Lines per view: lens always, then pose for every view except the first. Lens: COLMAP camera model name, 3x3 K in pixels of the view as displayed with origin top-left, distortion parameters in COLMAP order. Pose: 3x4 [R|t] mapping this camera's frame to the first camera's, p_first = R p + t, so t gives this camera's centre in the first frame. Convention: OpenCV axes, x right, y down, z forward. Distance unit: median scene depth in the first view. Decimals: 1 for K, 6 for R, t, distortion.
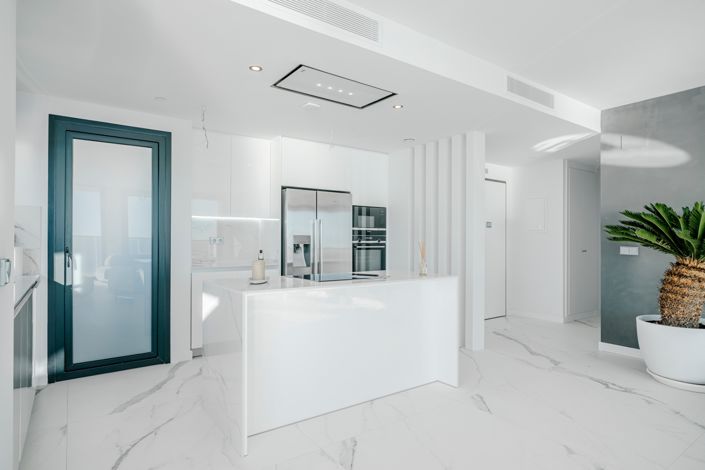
lens RADIAL K [[396.4, 0, 352.5], [0, 396.4, 235.0], [0, 0, 1]] dist [-0.000720, -0.000165]
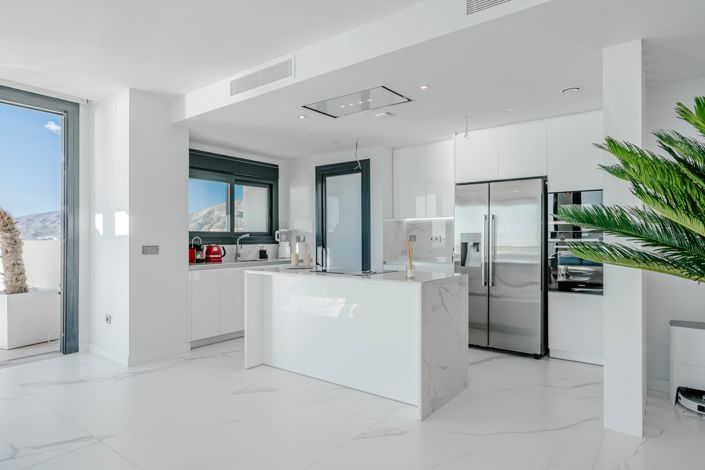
lens RADIAL K [[407.8, 0, 352.5], [0, 407.8, 235.0], [0, 0, 1]] dist [-0.085522, -0.000237]
pose [[0.301228, -0.009387, -0.953506, 0.910557], [0.019900, 0.999796, -0.003556, 0.004686], [0.953345, -0.017904, 0.301353, 0.569782]]
